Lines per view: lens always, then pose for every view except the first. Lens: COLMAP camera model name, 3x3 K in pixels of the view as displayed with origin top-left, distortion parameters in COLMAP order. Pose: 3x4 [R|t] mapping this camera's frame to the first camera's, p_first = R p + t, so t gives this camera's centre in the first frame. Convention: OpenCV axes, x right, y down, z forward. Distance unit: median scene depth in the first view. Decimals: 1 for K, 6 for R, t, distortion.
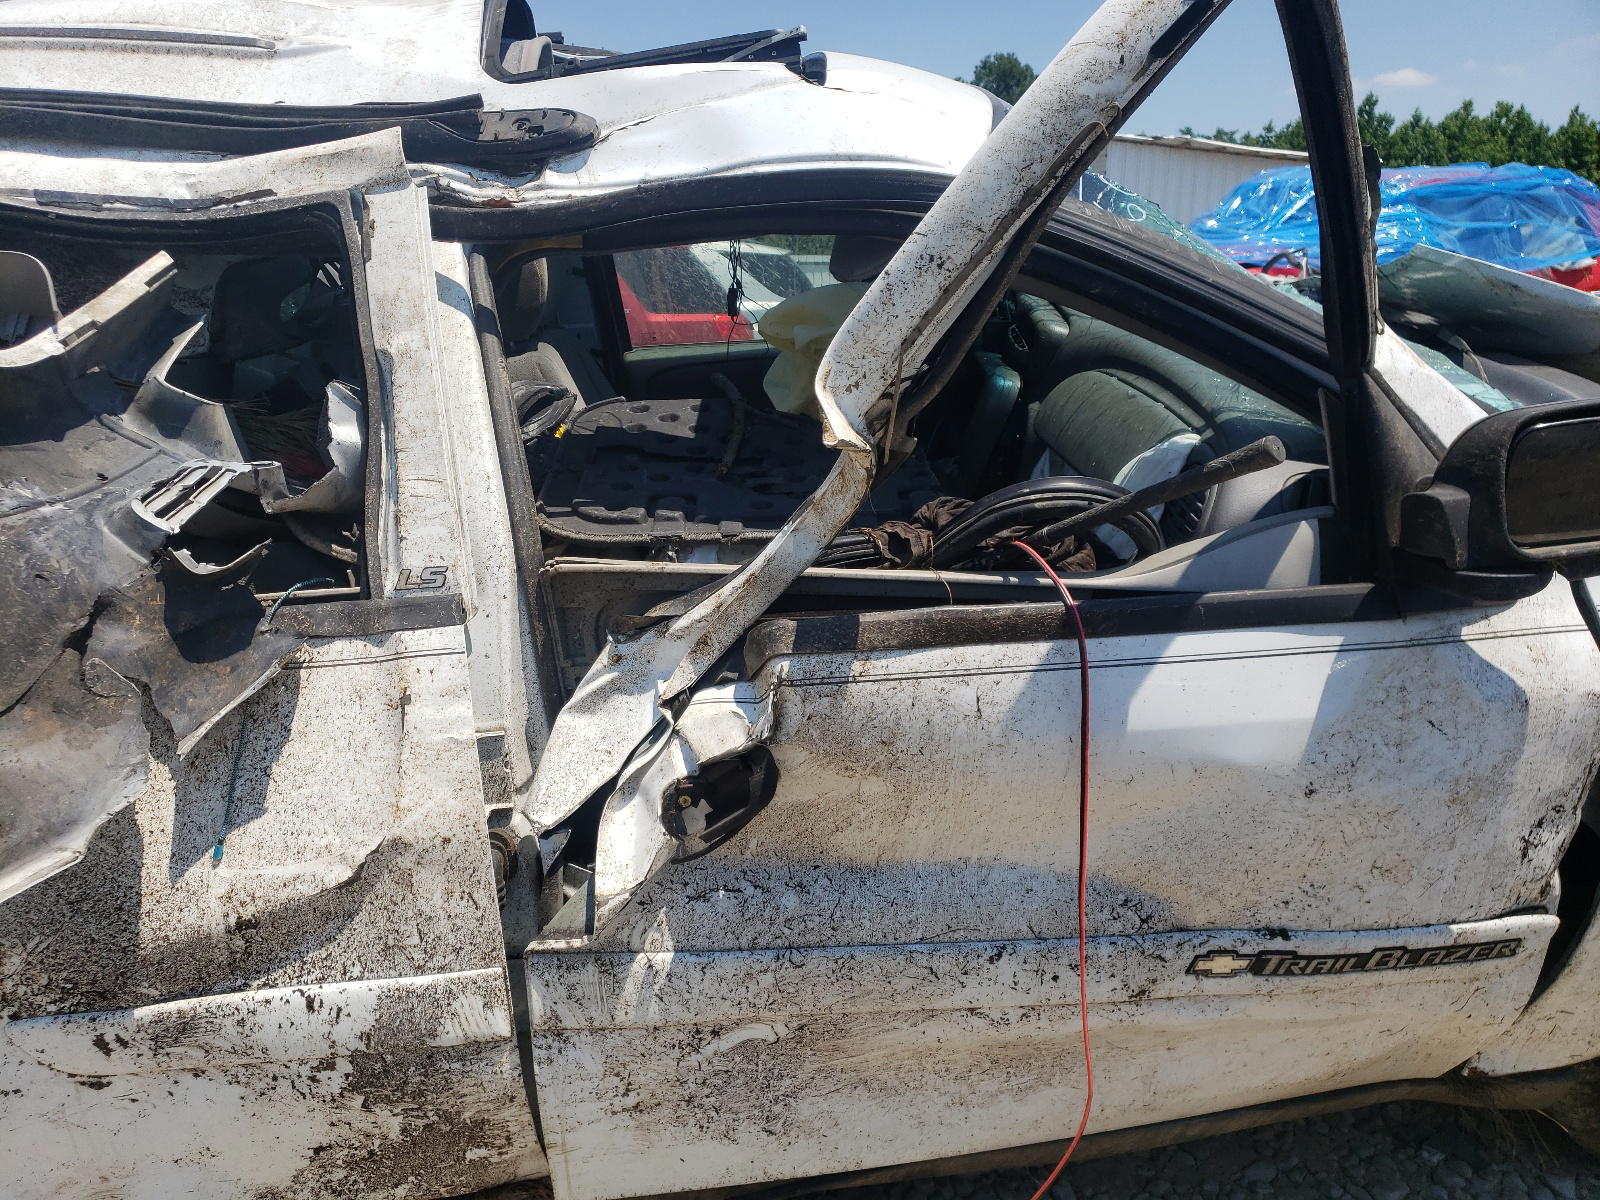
lens RADIAL K [[1351.0, 0, 800.0], [0, 1351.0, 600.0], [0, 0, 1]] dist [0.089828, -0.084704]
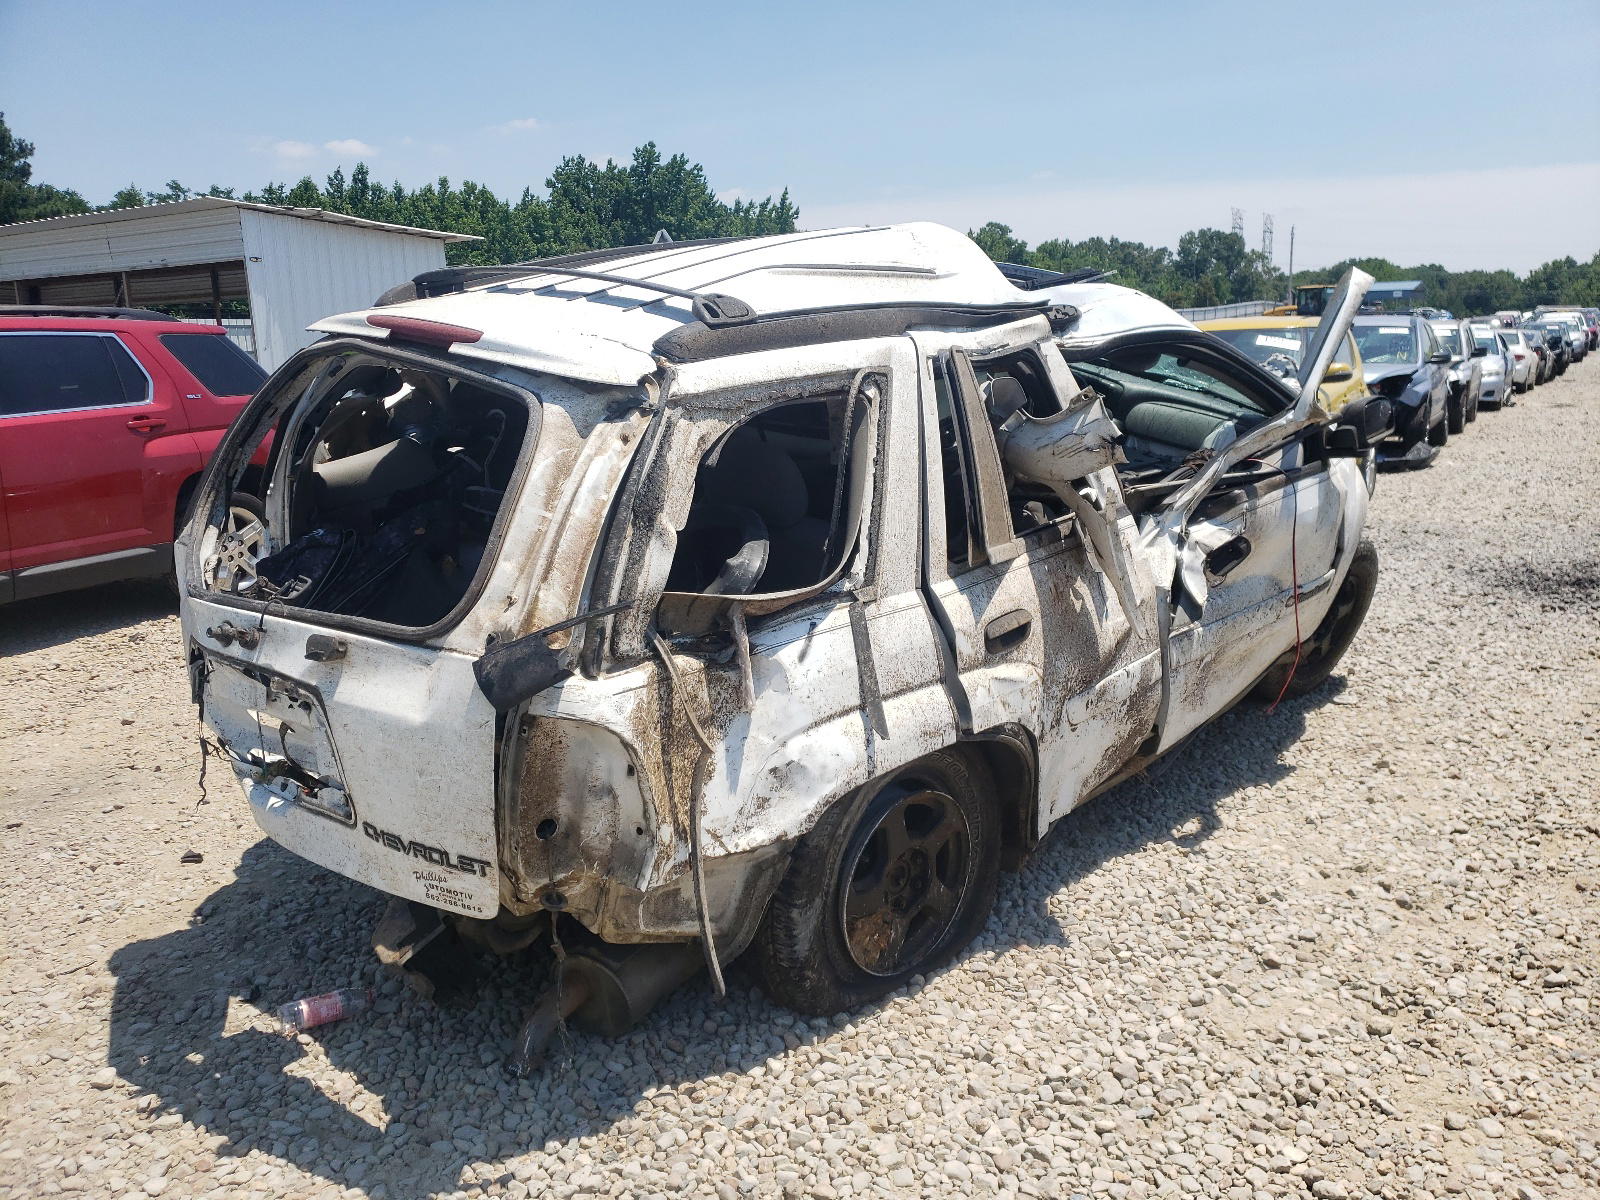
lens RADIAL K [[1351.0, 0, 800.0], [0, 1351.0, 600.0], [0, 0, 1]] dist [0.089828, -0.084704]
pose [[0.709667, -0.165261, 0.684881, -2.123326], [0.185314, 0.981655, 0.044851, -0.046318], [-0.679729, 0.095088, 0.727273, -0.334345]]
